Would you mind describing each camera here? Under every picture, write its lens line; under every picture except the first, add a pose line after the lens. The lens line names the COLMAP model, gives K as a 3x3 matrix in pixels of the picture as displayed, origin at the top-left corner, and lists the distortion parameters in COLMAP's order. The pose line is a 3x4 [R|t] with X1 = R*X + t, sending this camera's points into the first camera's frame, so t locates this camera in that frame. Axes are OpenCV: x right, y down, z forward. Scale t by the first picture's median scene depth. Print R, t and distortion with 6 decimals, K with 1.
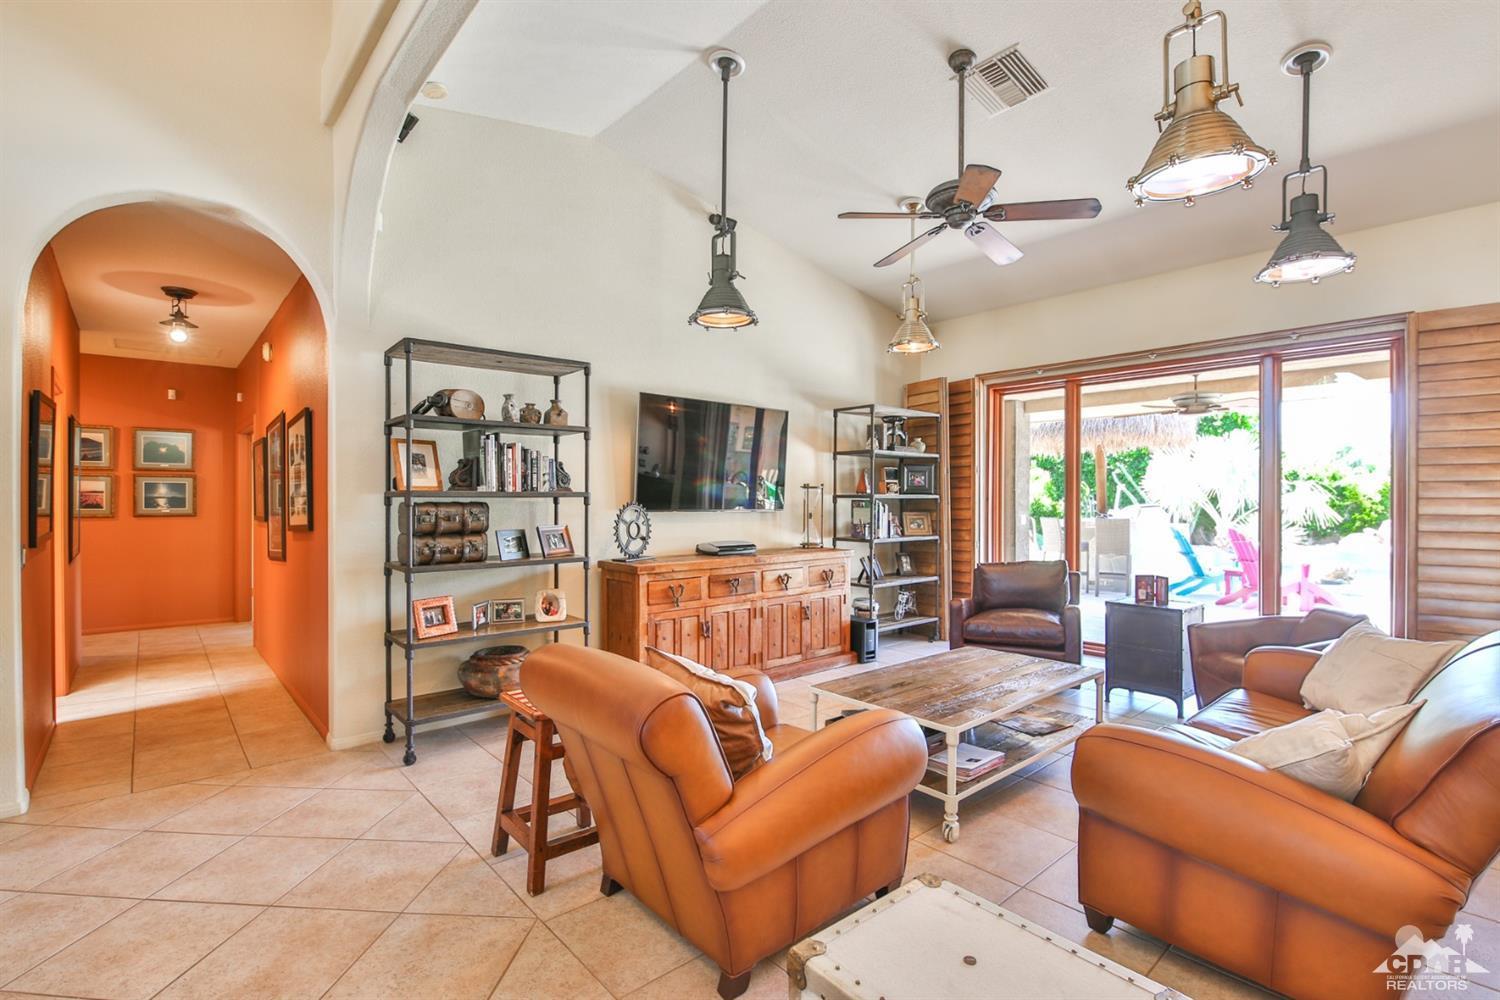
lens RADIAL K [[688.9, 0, 753.1], [0, 688.9, 505.5], [0, 0, 1]] dist [-0.025939, -0.000831]
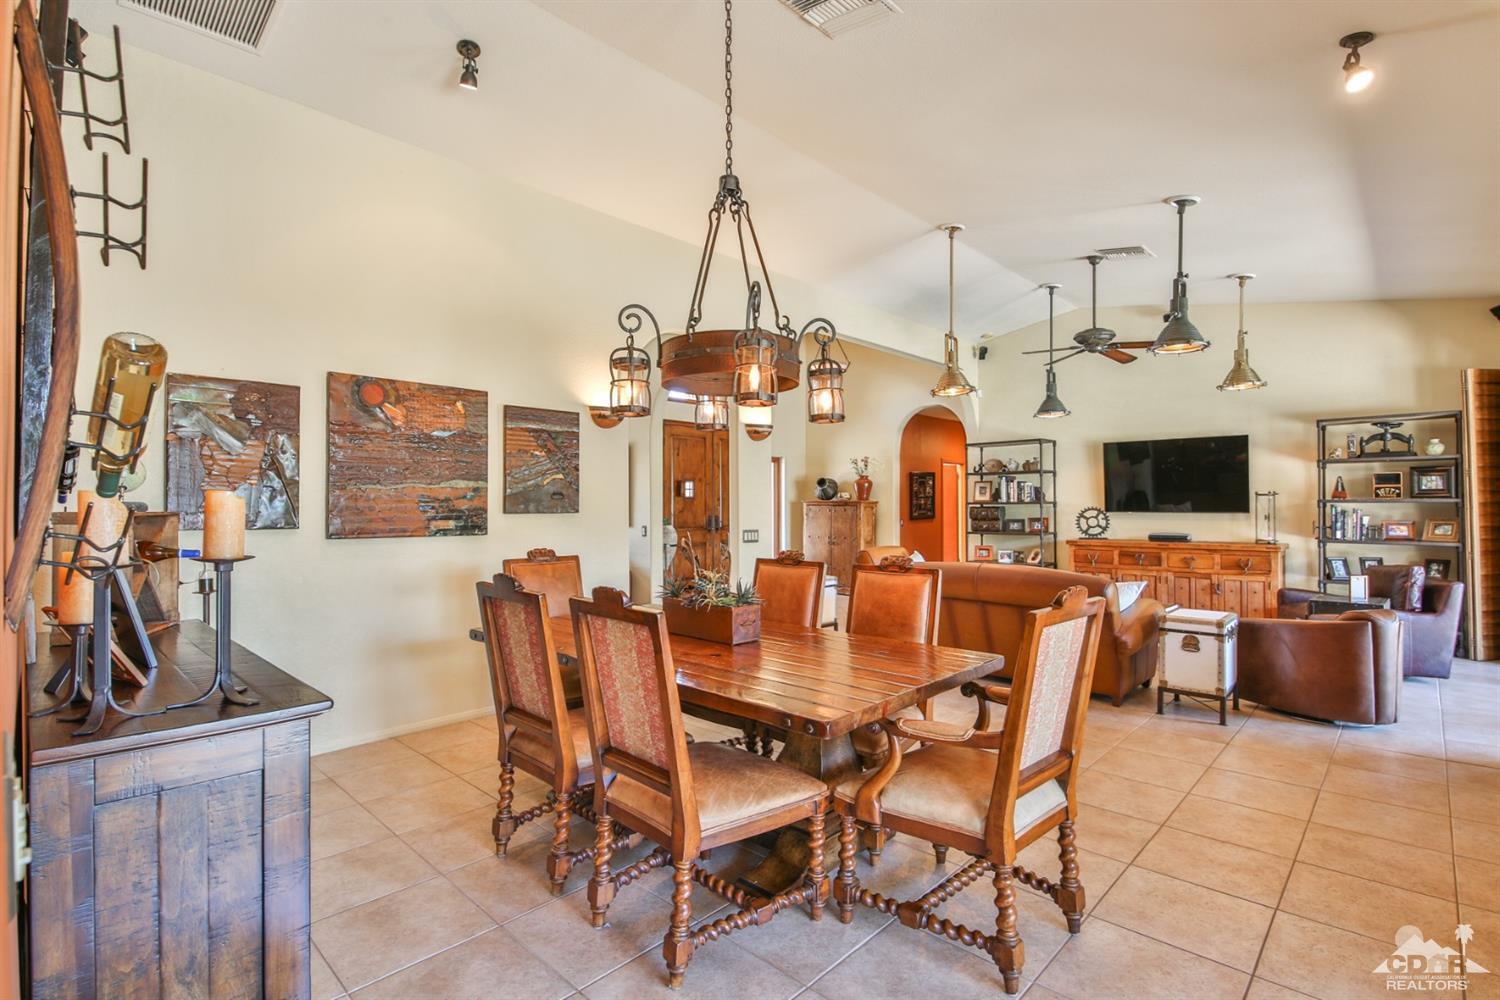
lens RADIAL K [[717.4, 0, 750.9], [0, 717.4, 500.9], [0, 0, 1]] dist [0.002589, -0.000063]
pose [[0.088024, -0.005430, -0.996104, 1.603304], [0.000022, 0.999985, -0.005449, -0.009523], [0.996118, 0.000458, 0.088022, -0.041019]]
